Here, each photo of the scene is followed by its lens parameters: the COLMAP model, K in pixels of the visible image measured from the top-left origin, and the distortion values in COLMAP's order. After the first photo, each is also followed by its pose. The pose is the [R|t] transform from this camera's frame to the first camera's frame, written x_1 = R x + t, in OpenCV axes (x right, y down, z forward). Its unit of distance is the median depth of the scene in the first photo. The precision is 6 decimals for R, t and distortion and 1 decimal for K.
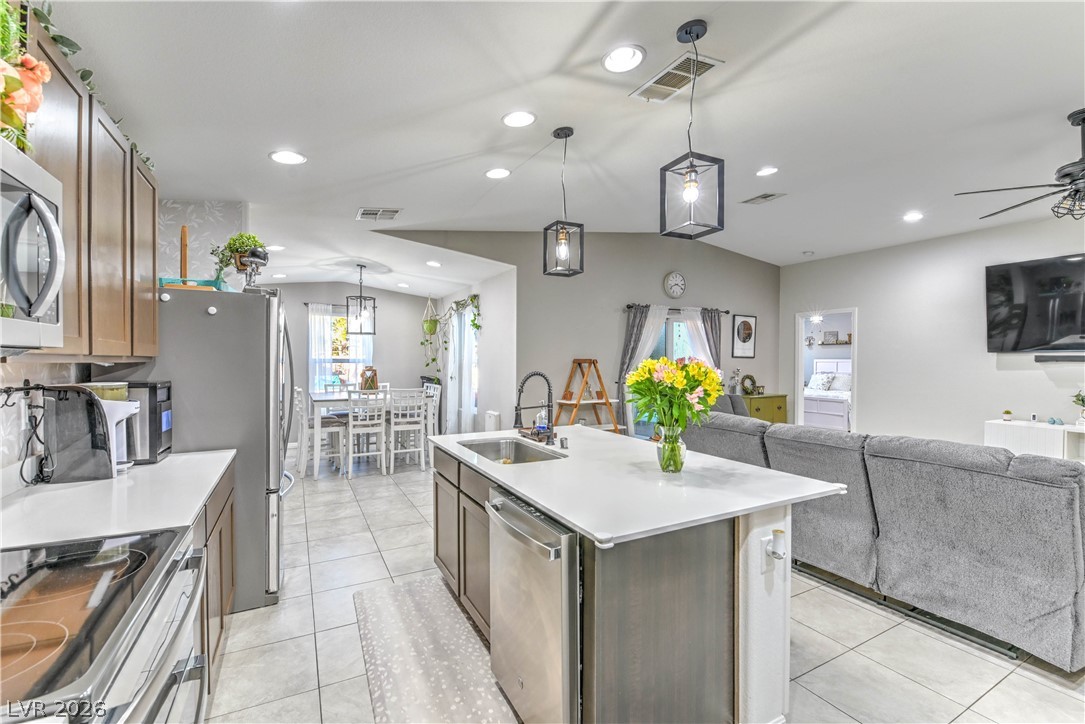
lens RADIAL K [[471.5, 0, 549.0], [0, 471.5, 365.6], [0, 0, 1]] dist [-0.003359, -0.005997]
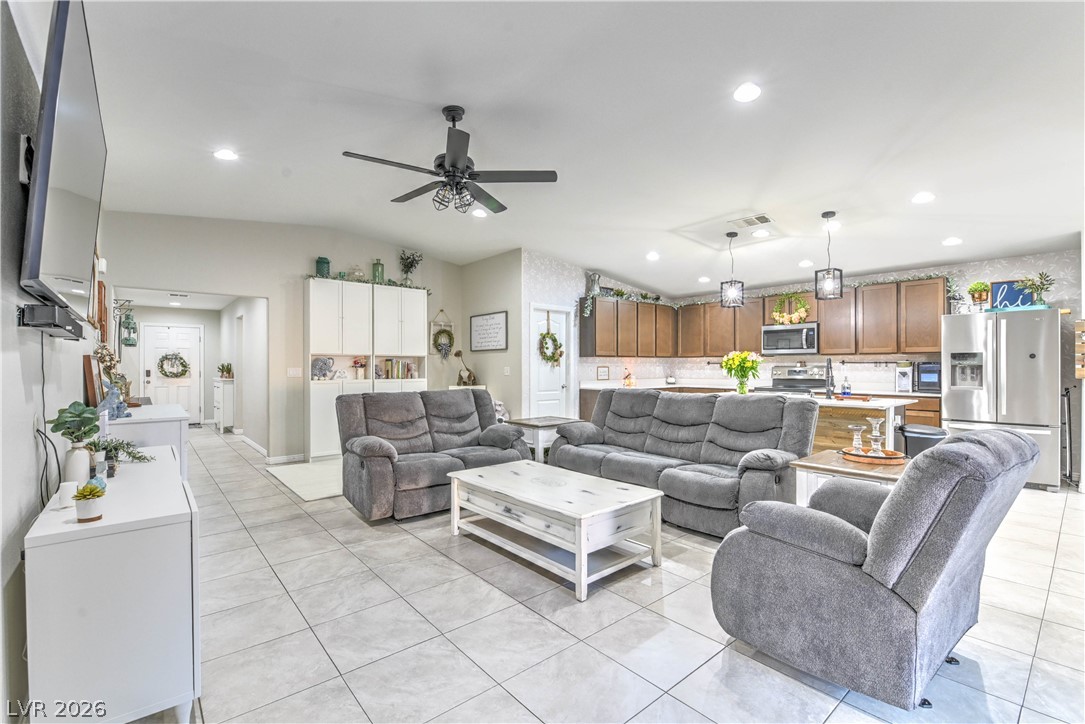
lens RADIAL K [[471.5, 0, 543.6], [0, 471.5, 364.9], [0, 0, 1]] dist [-0.003359, -0.005997]
pose [[-0.978947, -0.001406, -0.204107, 0.591639], [-0.003559, 0.999942, 0.010183, 0.011069], [0.204081, 0.010695, -0.978896, 1.056268]]
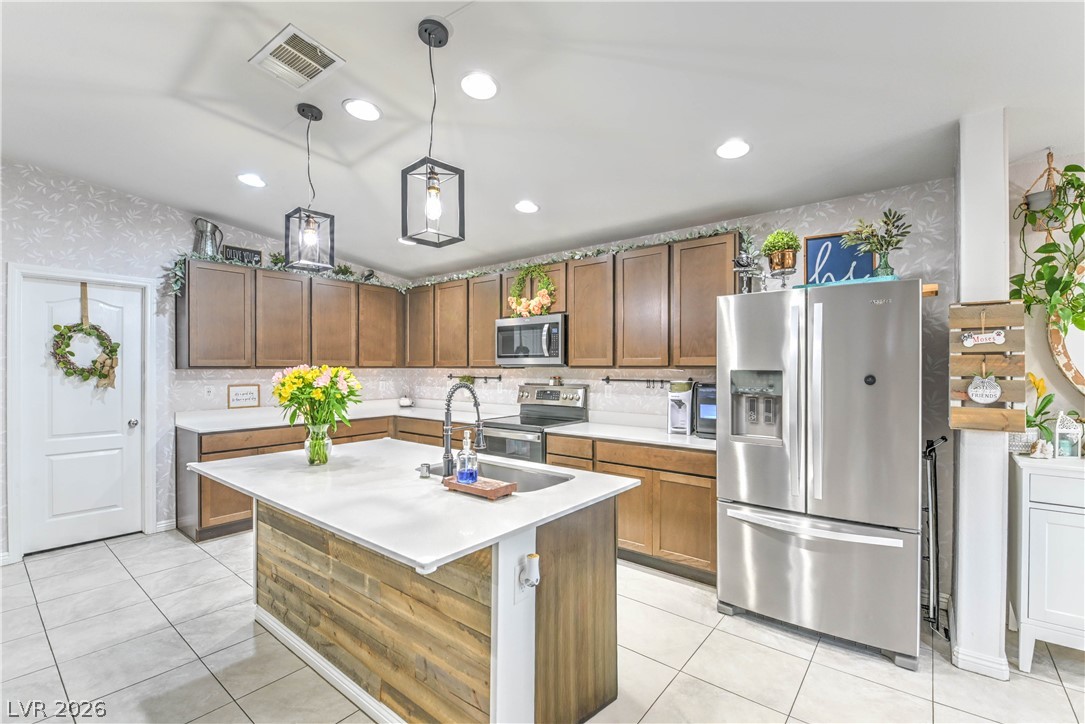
lens RADIAL K [[471.5, 0, 542.4], [0, 471.5, 368.6], [0, 0, 1]] dist [-0.003359, -0.005997]
pose [[-0.925437, -0.001852, -0.378896, 0.060482], [-0.007232, 0.999892, 0.012779, -0.008749], [0.378832, 0.014566, -0.925351, 0.734246]]
